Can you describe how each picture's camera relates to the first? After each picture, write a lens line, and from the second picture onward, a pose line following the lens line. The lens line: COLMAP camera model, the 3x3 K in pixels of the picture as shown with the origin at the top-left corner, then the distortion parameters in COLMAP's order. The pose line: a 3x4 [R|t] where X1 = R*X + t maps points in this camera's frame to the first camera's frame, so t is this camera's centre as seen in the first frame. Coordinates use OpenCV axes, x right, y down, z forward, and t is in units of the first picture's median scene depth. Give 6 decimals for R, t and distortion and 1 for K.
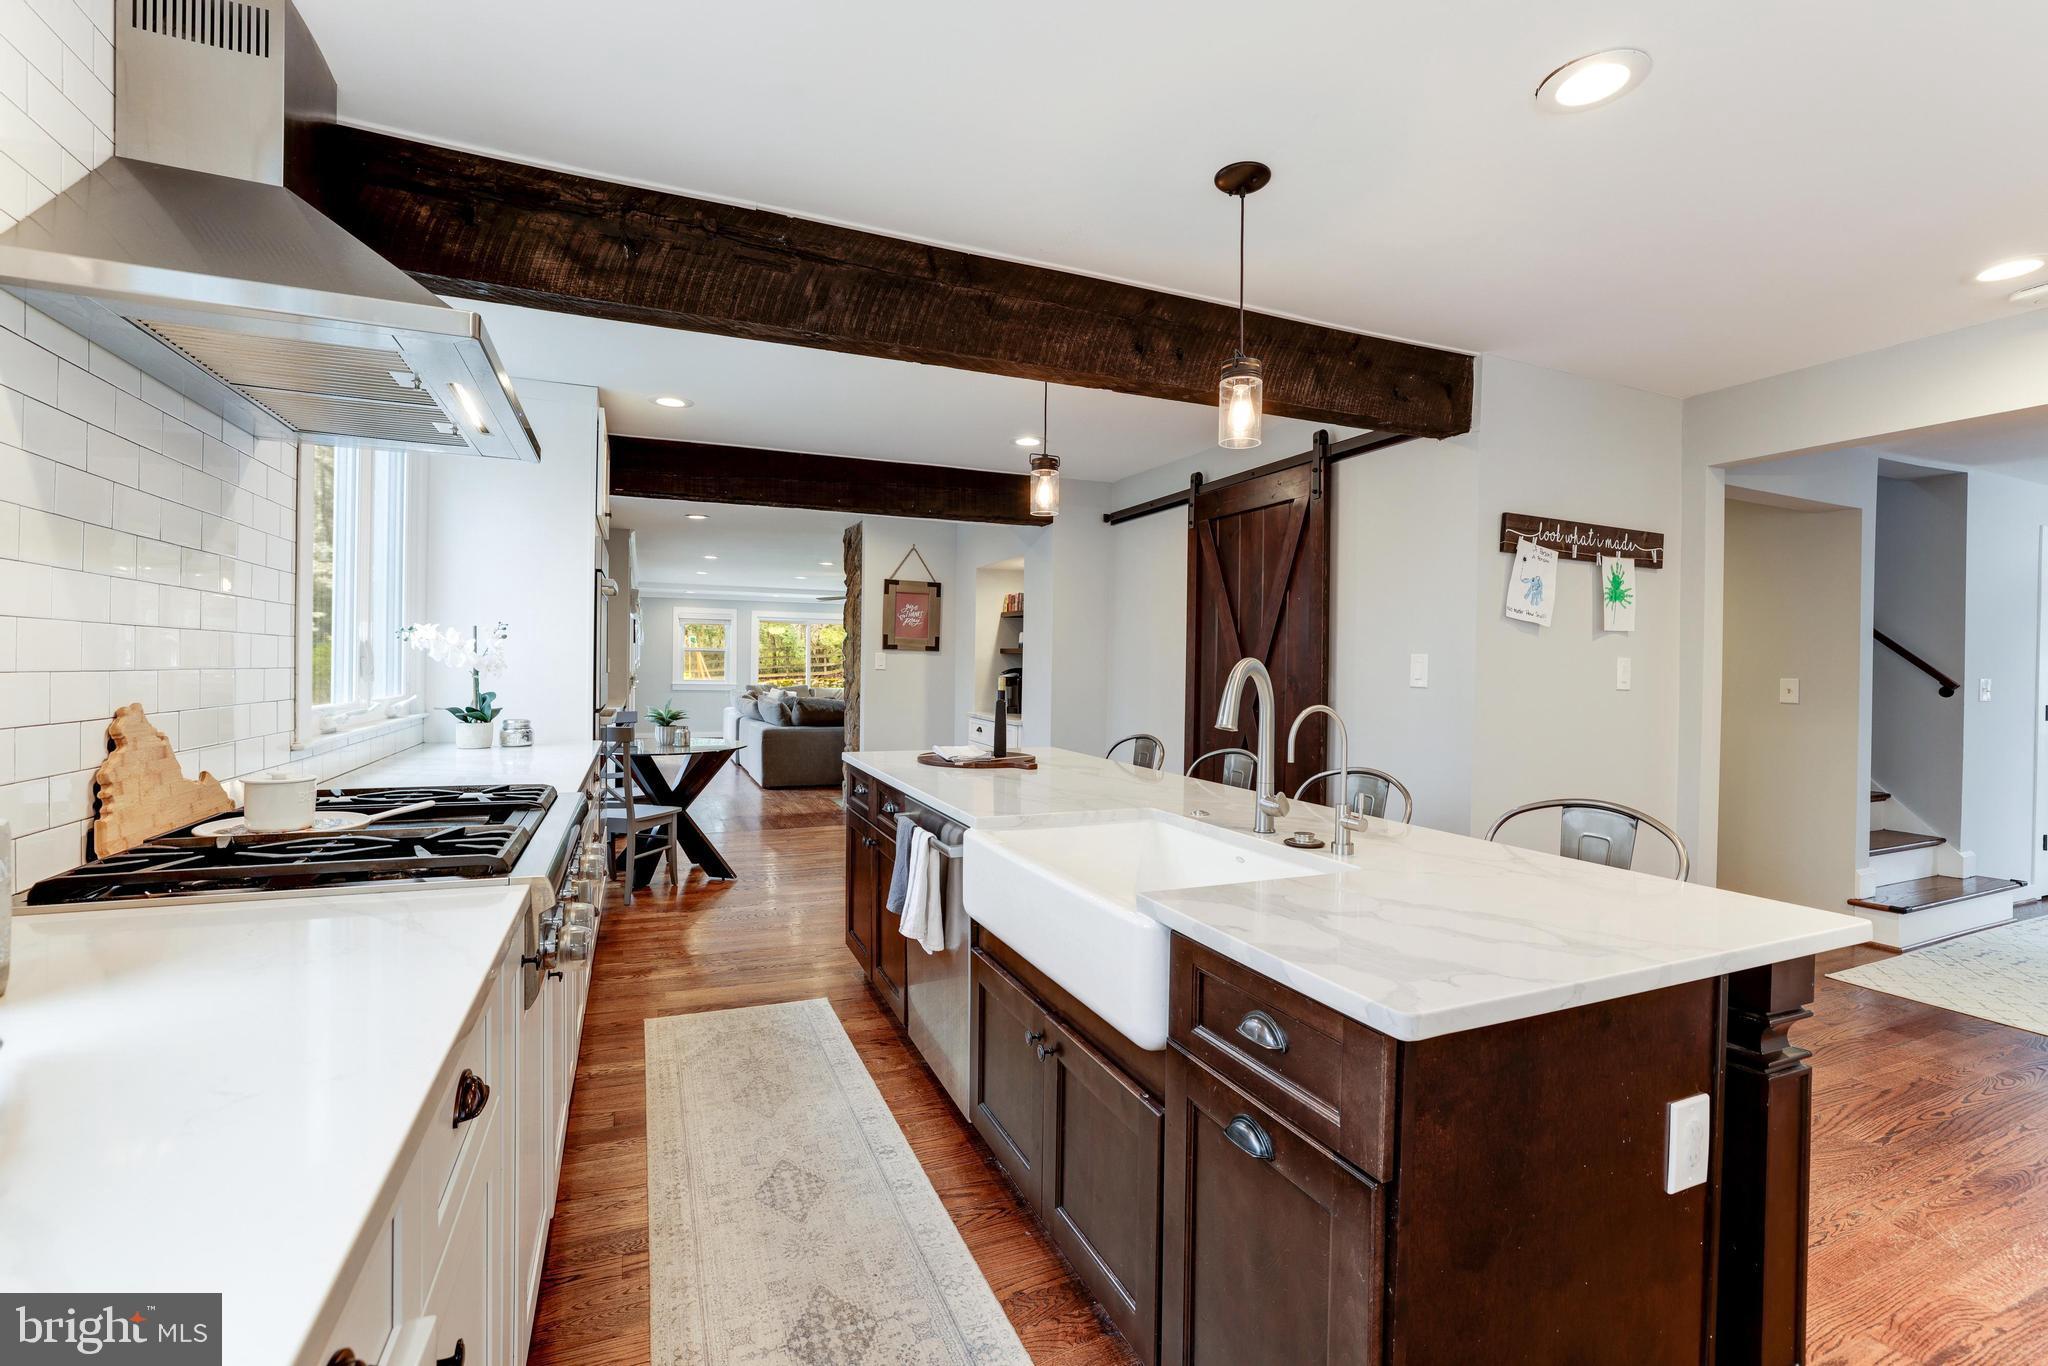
lens RADIAL K [[896.4, 0, 1033.4], [0, 896.4, 669.4], [0, 0, 1]] dist [-0.027733, 0.000872]
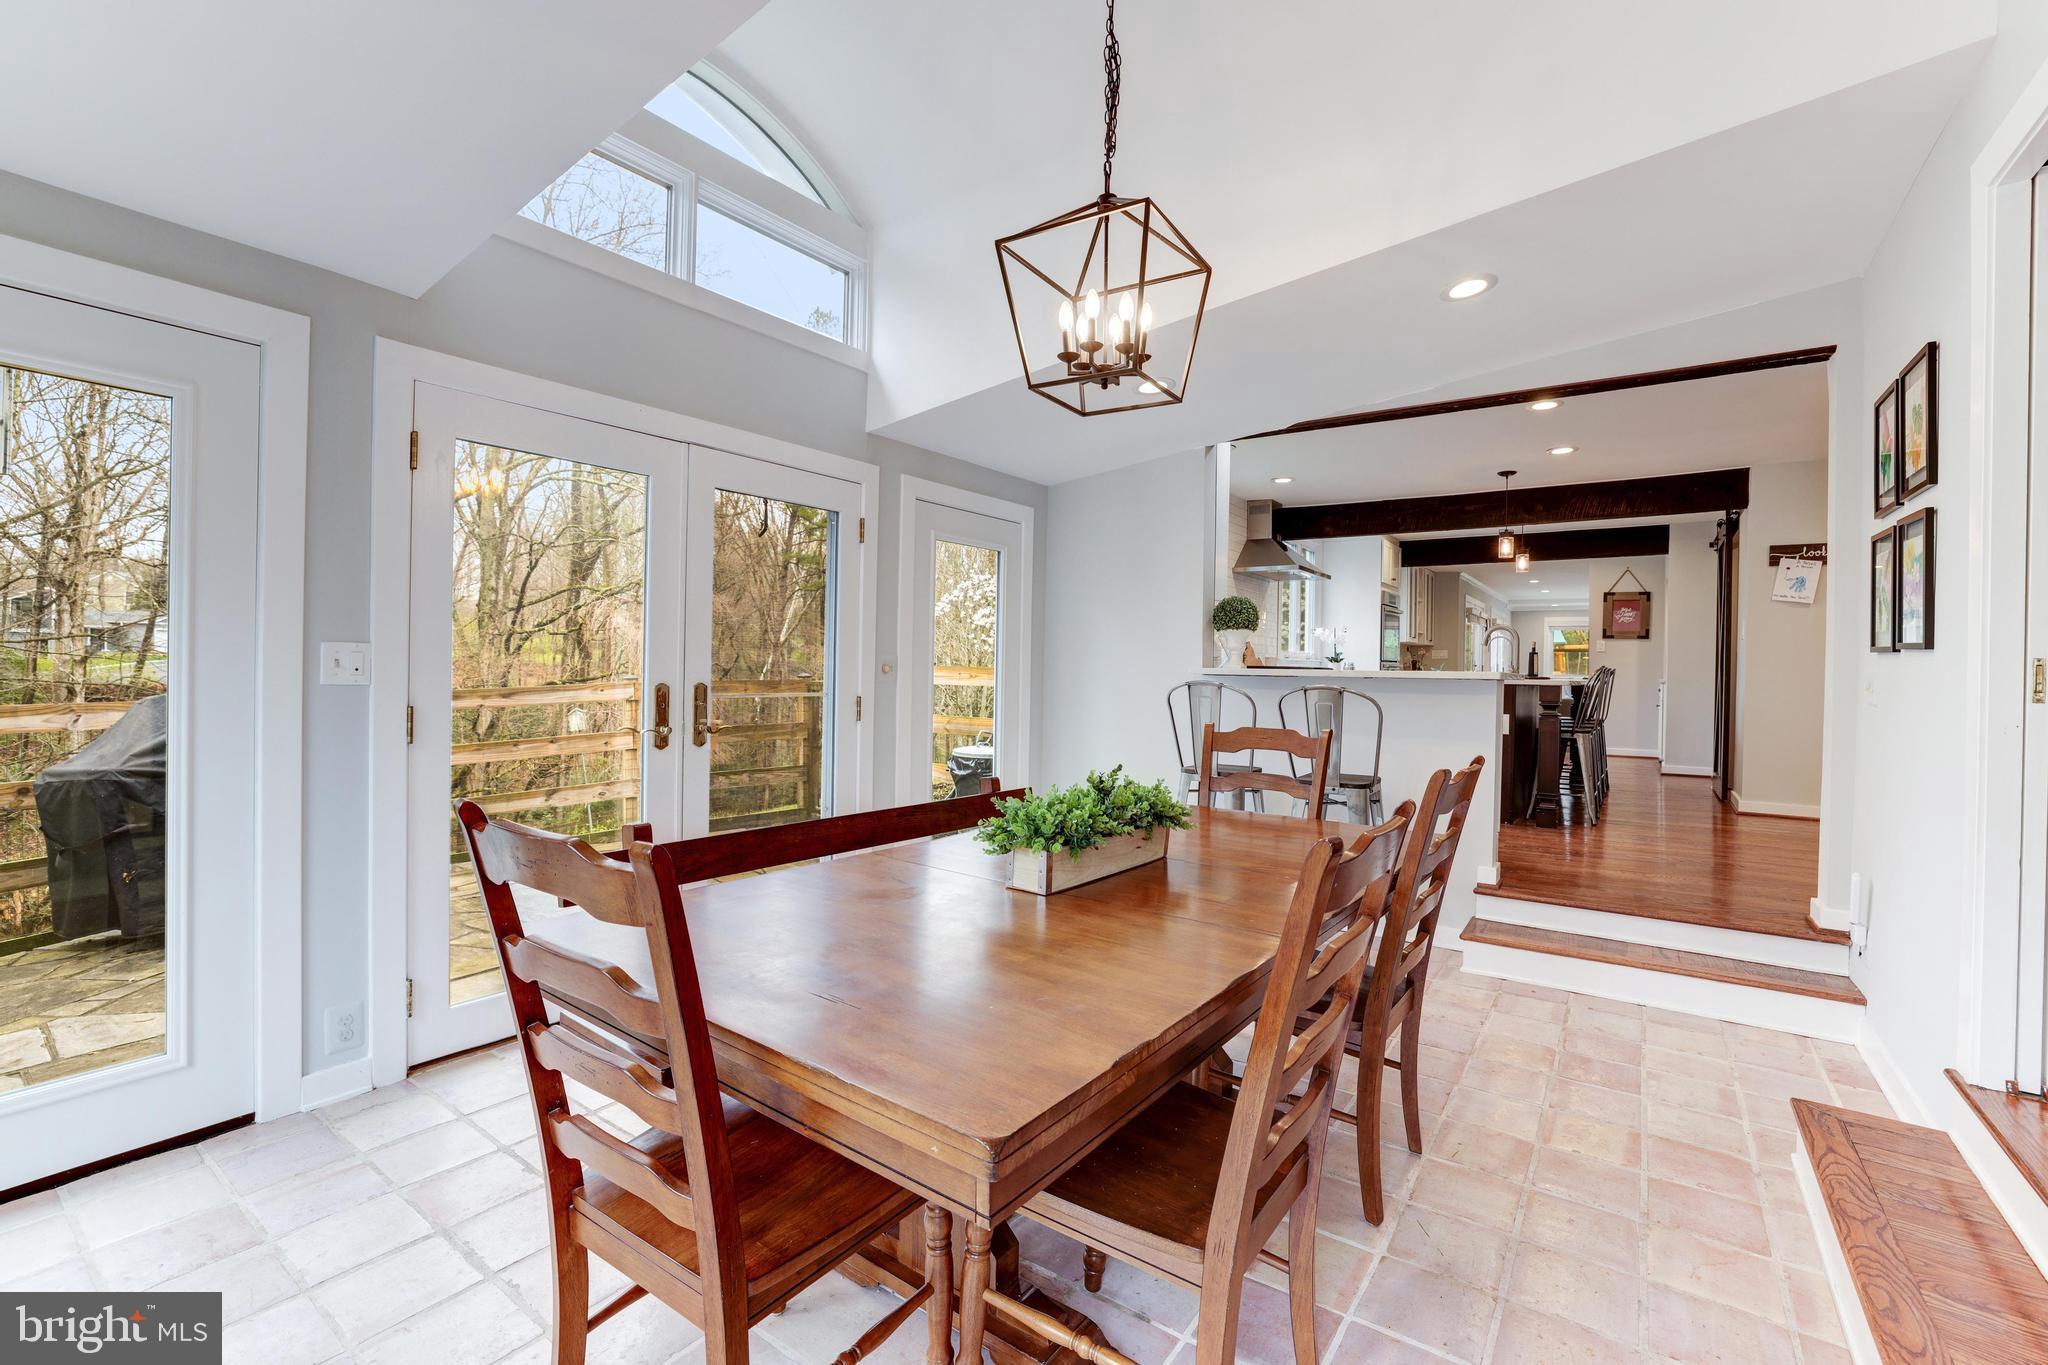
lens RADIAL K [[878.2, 0, 1027.2], [0, 878.2, 672.1], [0, 0, 1]] dist [-0.017005, 0.000783]
pose [[0.521304, -0.003105, -0.853365, 1.289305], [-0.010874, 0.999888, -0.010281, 0.133875], [0.853302, 0.014639, 0.521212, -1.345811]]
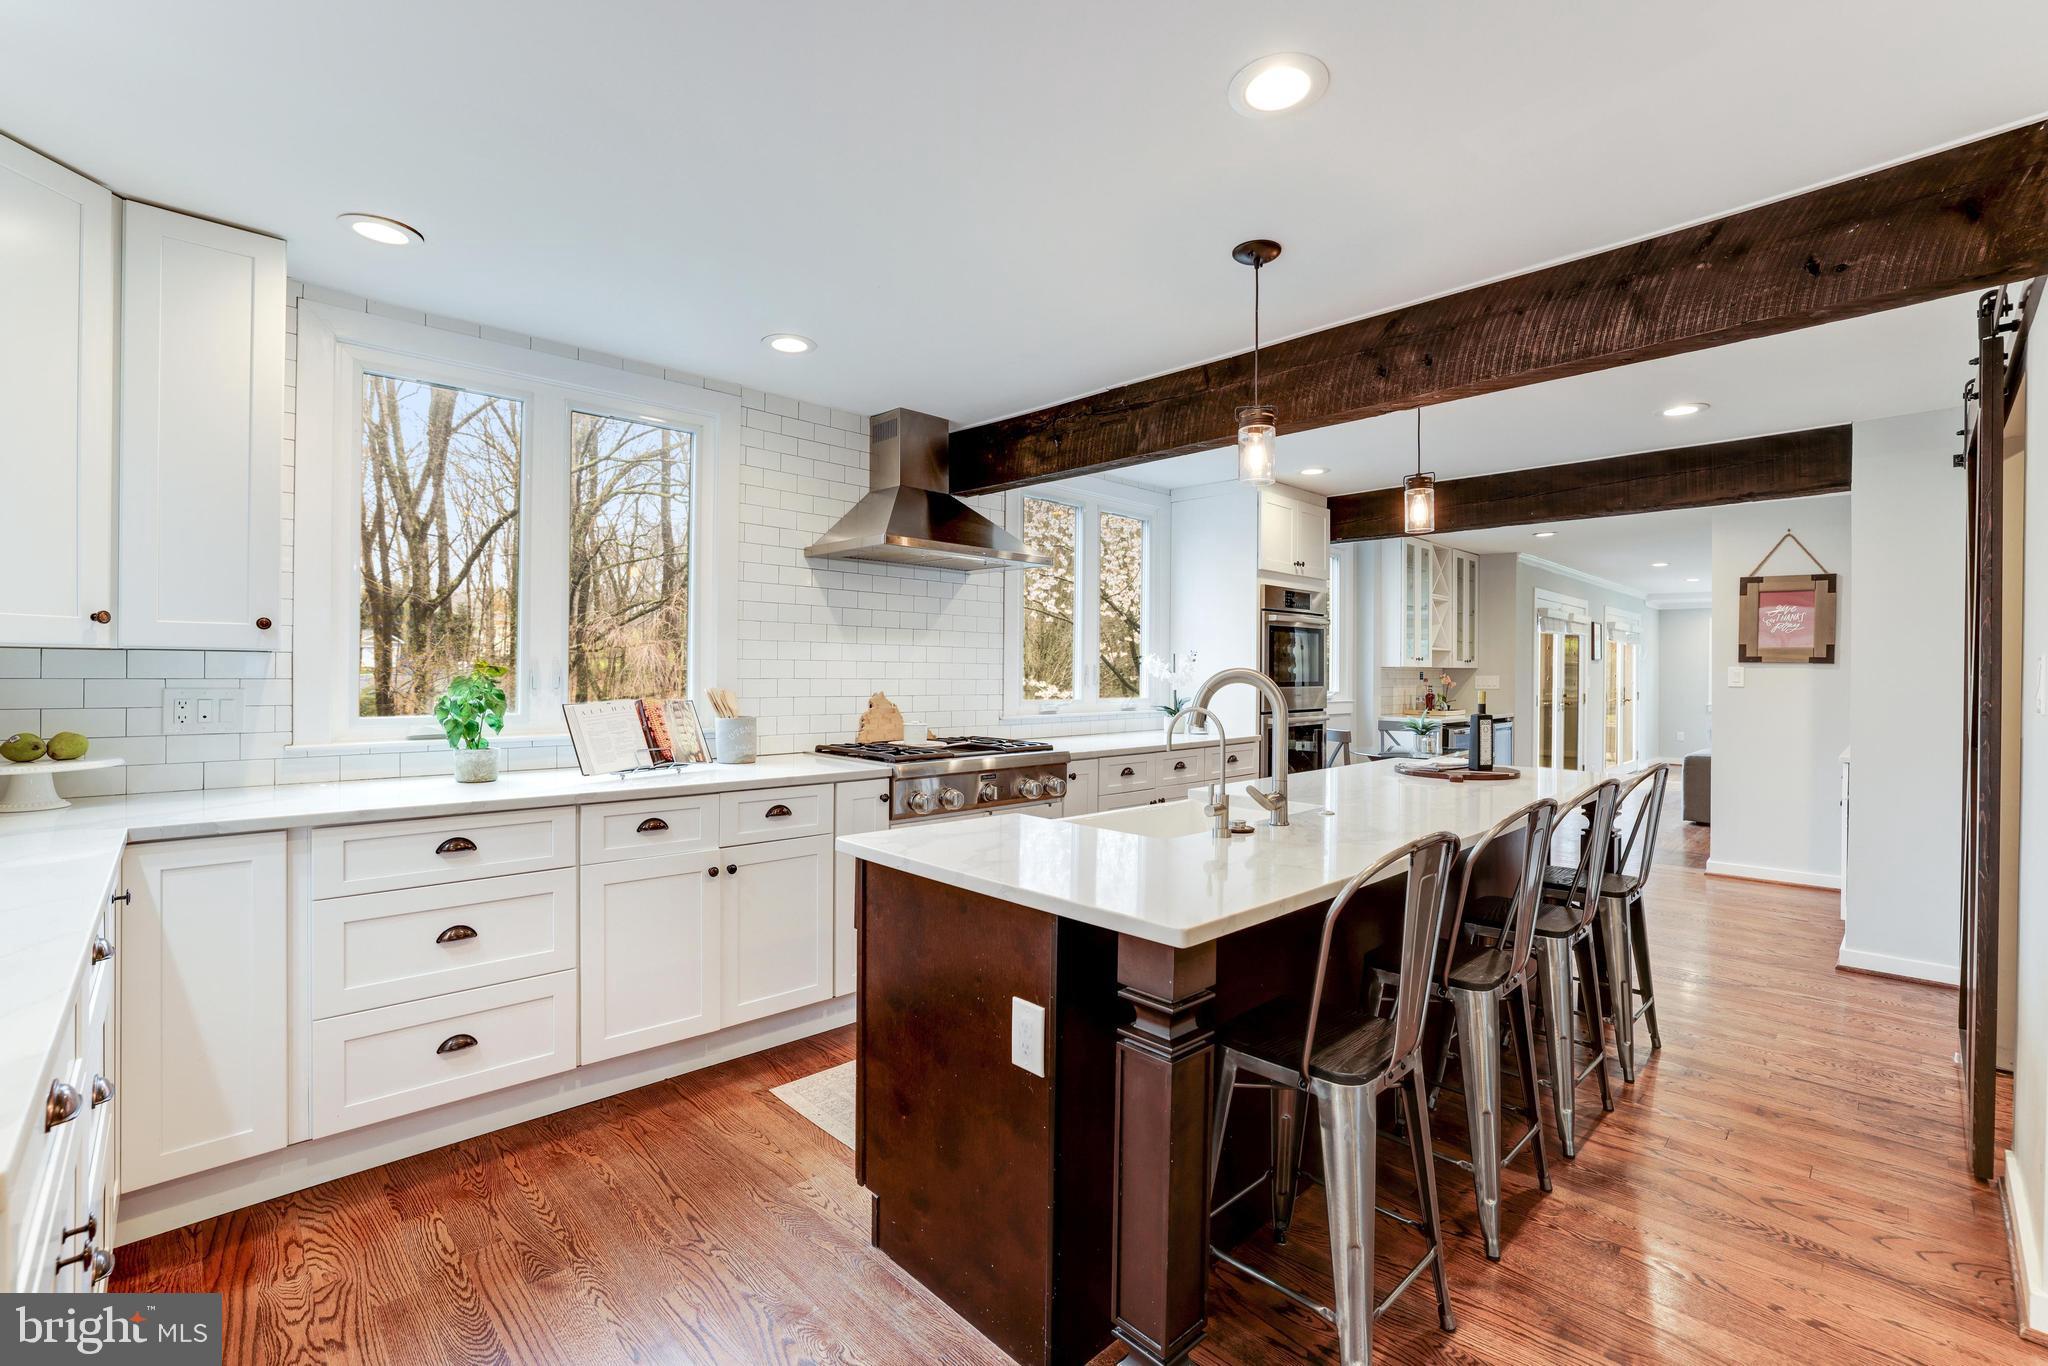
lens RADIAL K [[878.2, 0, 1027.2], [0, 878.2, 672.6], [0, 0, 1]] dist [-0.017005, 0.000783]
pose [[0.371864, -0.009876, -0.928235, 0.727984], [-0.008056, 0.999871, -0.013866, 0.008199], [0.928252, 0.012634, 0.371736, 0.189838]]
